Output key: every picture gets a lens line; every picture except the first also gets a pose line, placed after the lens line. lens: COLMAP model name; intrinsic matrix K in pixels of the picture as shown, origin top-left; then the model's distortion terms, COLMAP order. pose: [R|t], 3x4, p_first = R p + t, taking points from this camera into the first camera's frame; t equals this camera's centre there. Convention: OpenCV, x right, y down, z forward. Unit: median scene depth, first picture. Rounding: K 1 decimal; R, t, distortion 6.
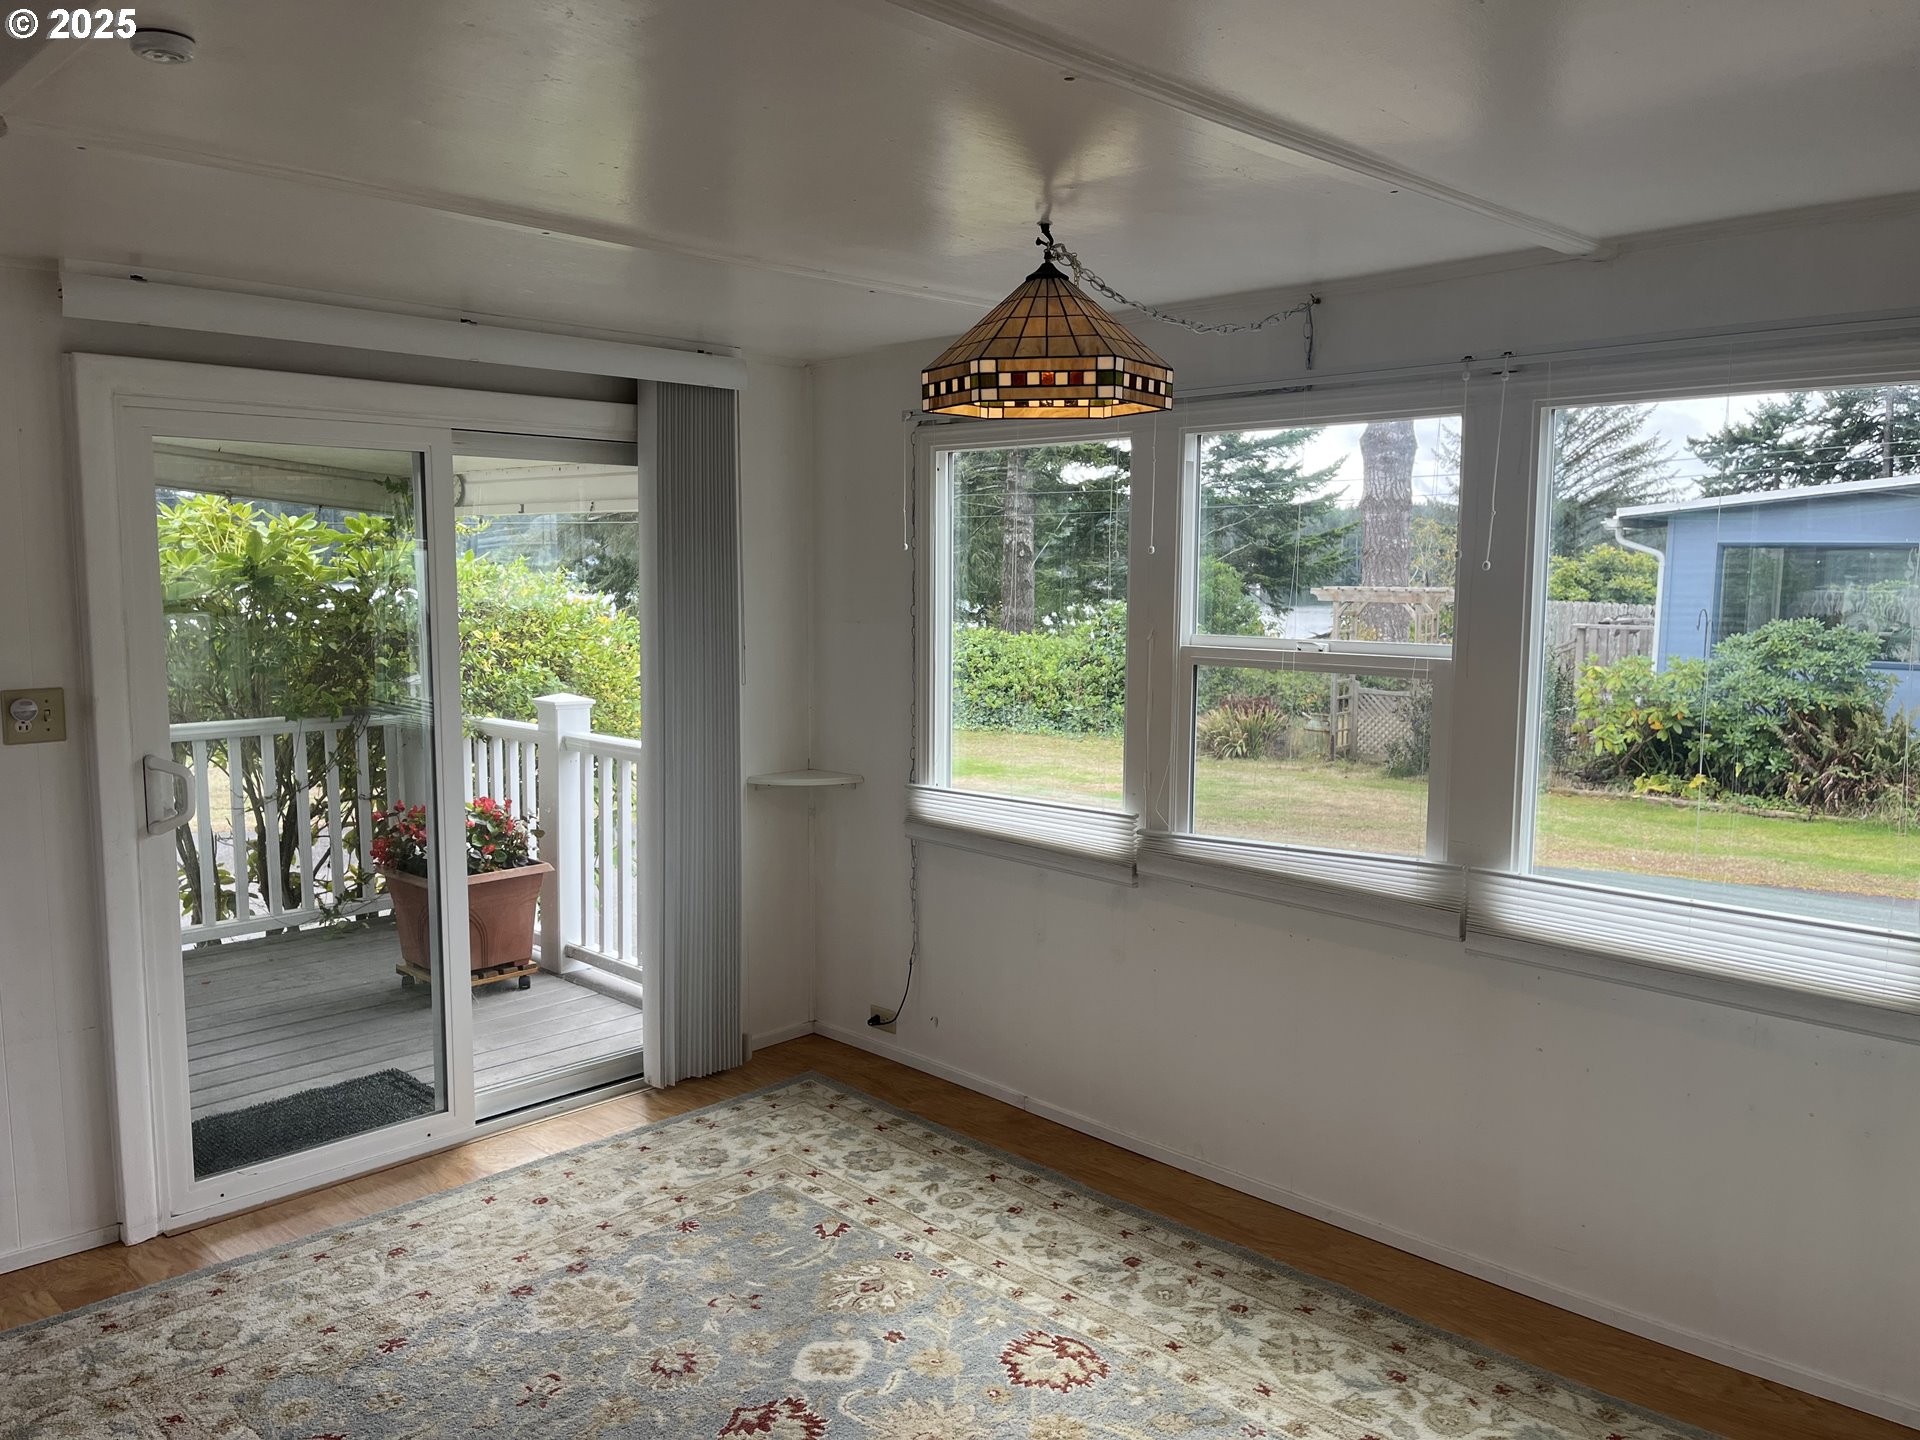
lens RADIAL K [[1452.7, 0, 965.8], [0, 1452.7, 727.2], [0, 0, 1]] dist [0.067560, -0.092821]
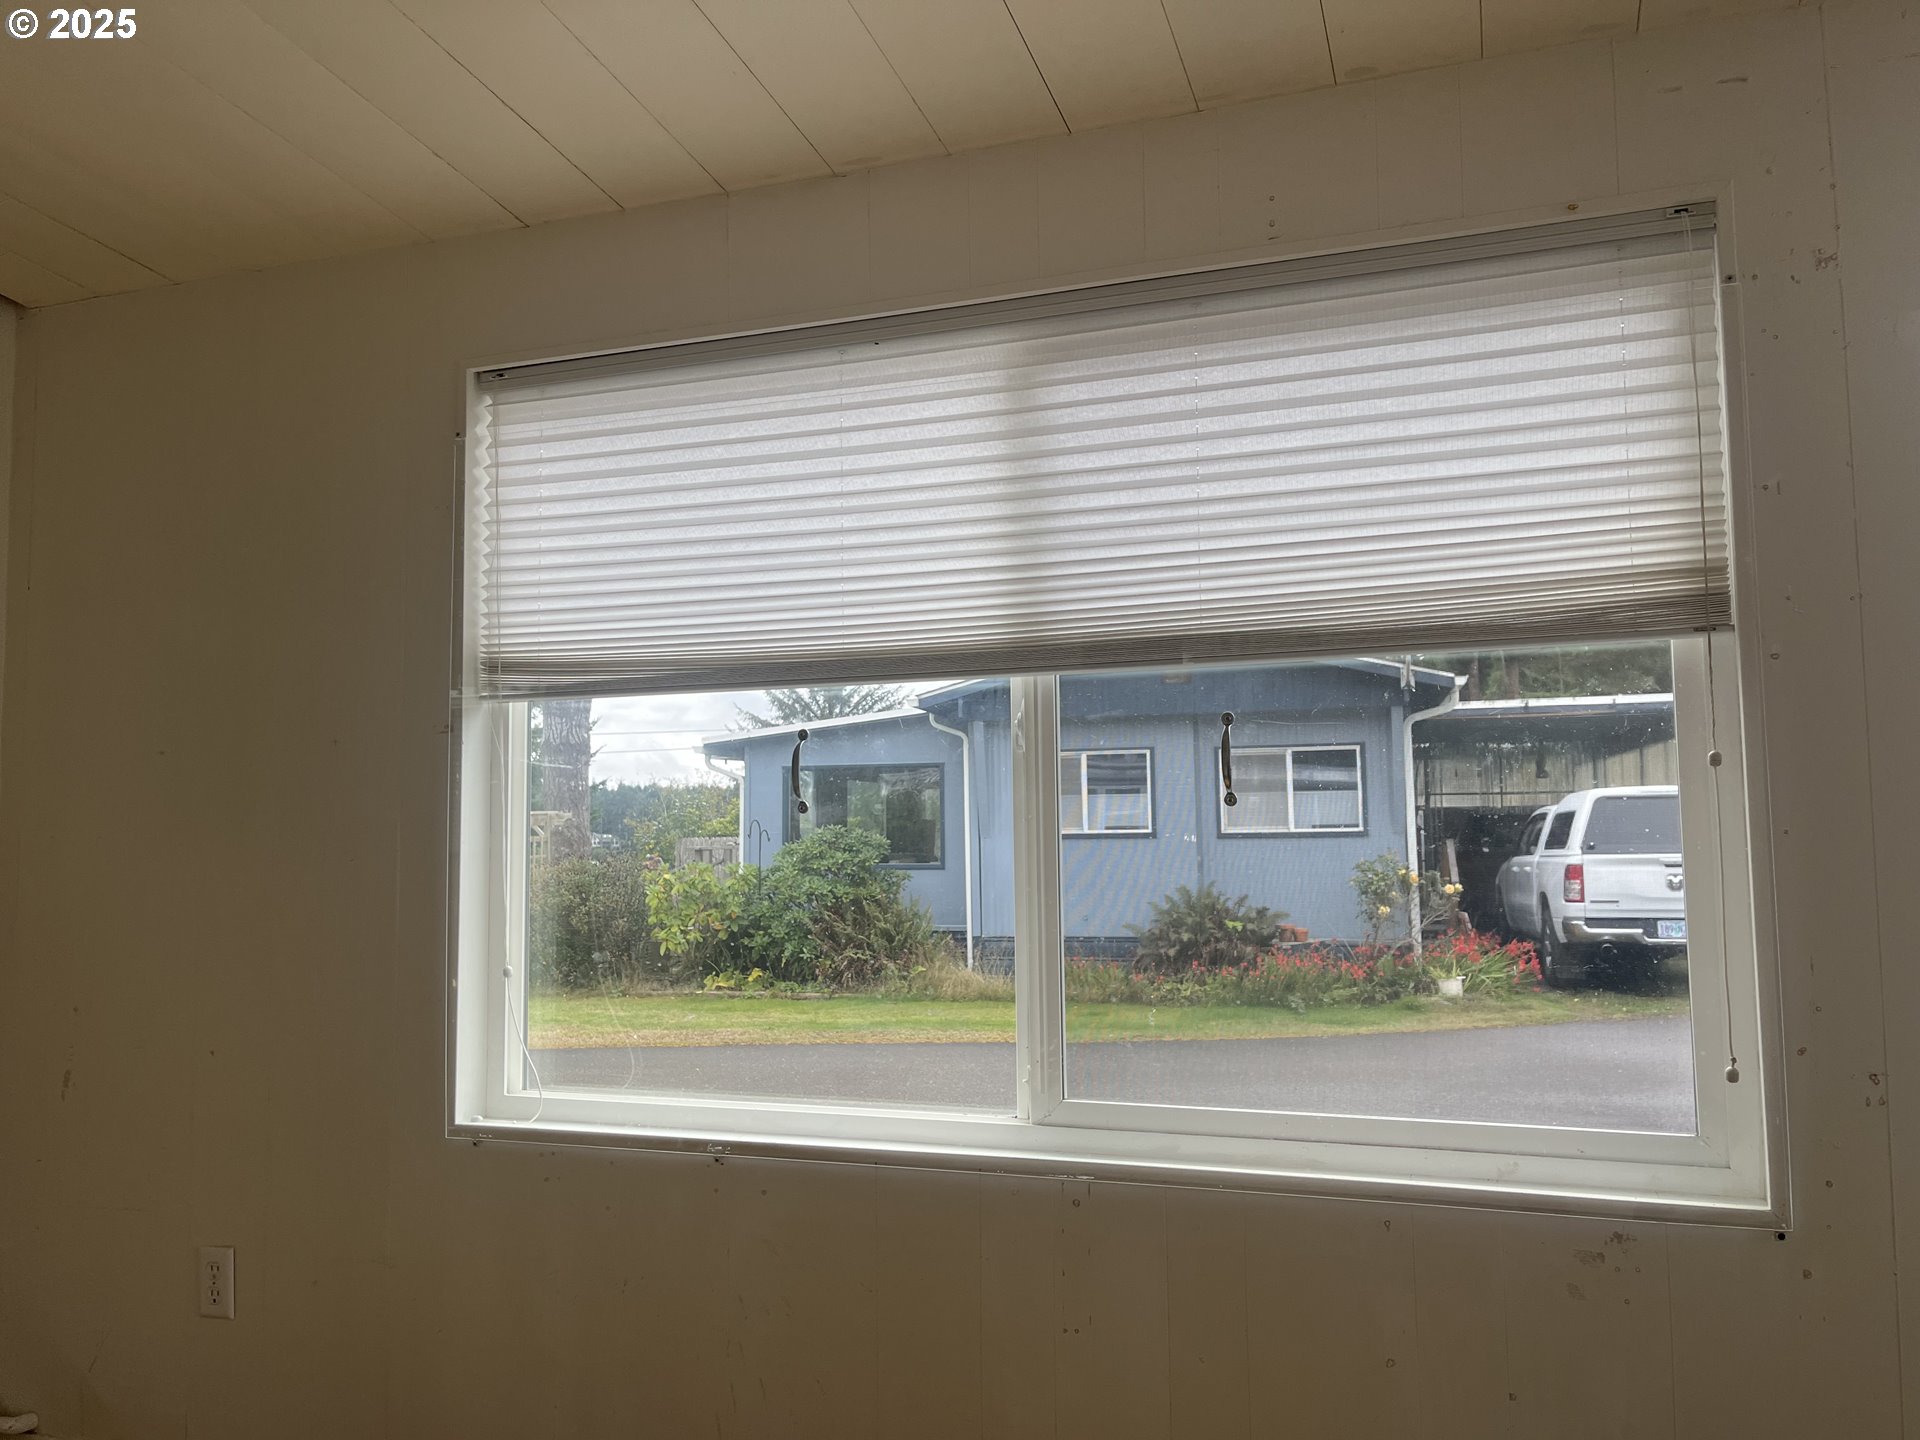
lens RADIAL K [[1452.7, 0, 966.2], [0, 1452.7, 721.0], [0, 0, 1]] dist [0.067560, -0.092821]
pose [[0.903321, 0.015083, 0.428701, 0.461497], [0.068306, 0.981573, -0.178463, 0.153331], [-0.423493, 0.190492, 0.885645, -0.207958]]
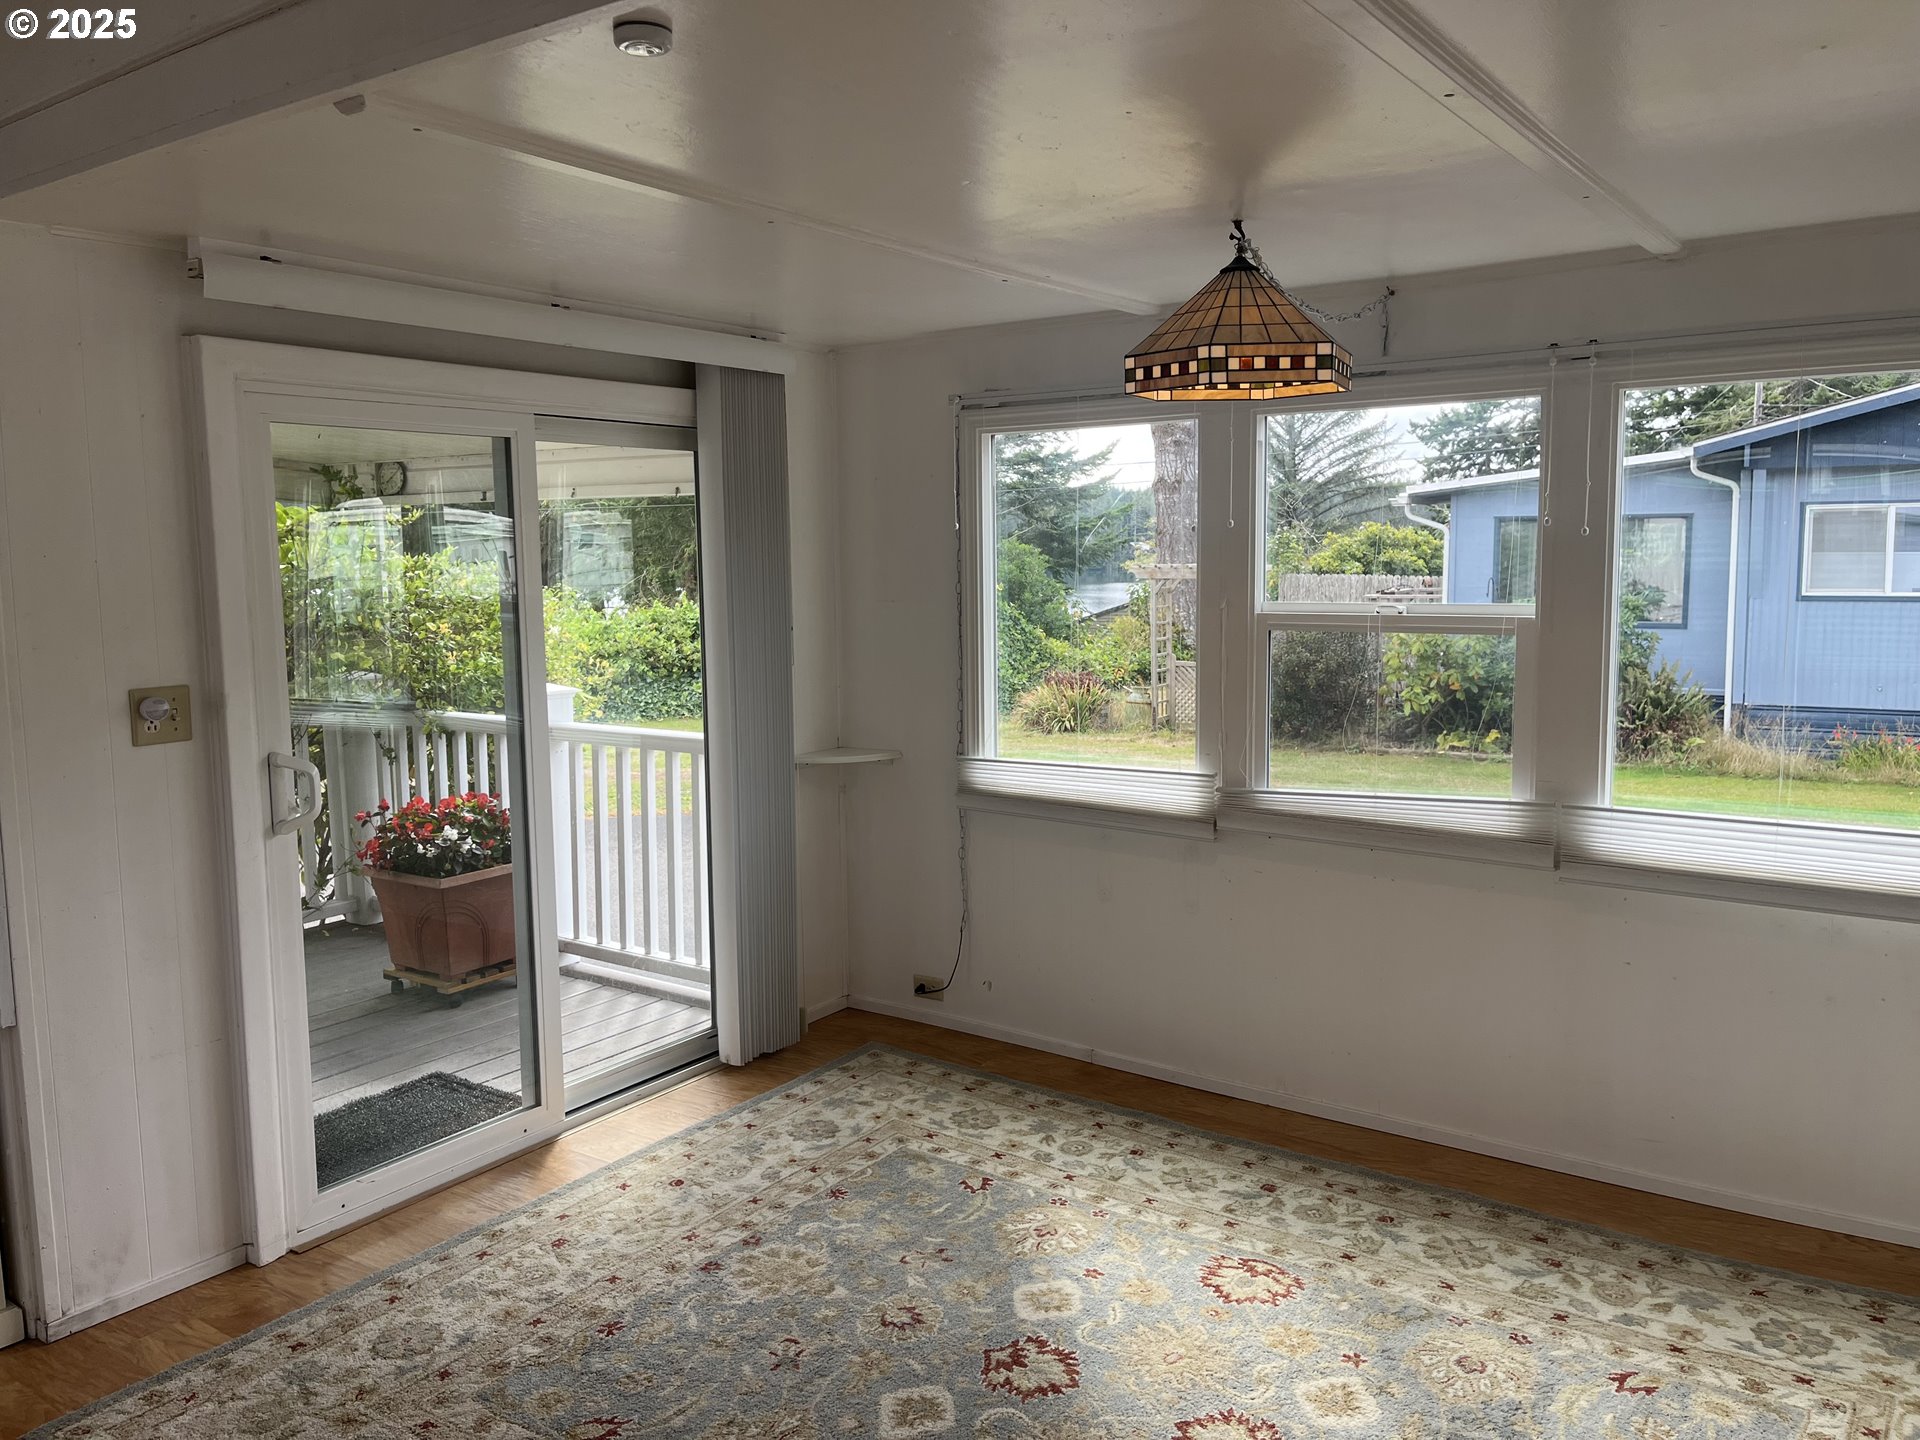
lens RADIAL K [[1452.7, 0, 963.1], [0, 1452.7, 699.2], [0, 0, 1]] dist [0.067560, -0.092821]
pose [[0.986542, -0.035434, 0.159620, -0.163242], [0.036866, 0.999302, -0.006019, 0.004061], [-0.159295, 0.011823, 0.987160, -0.014996]]
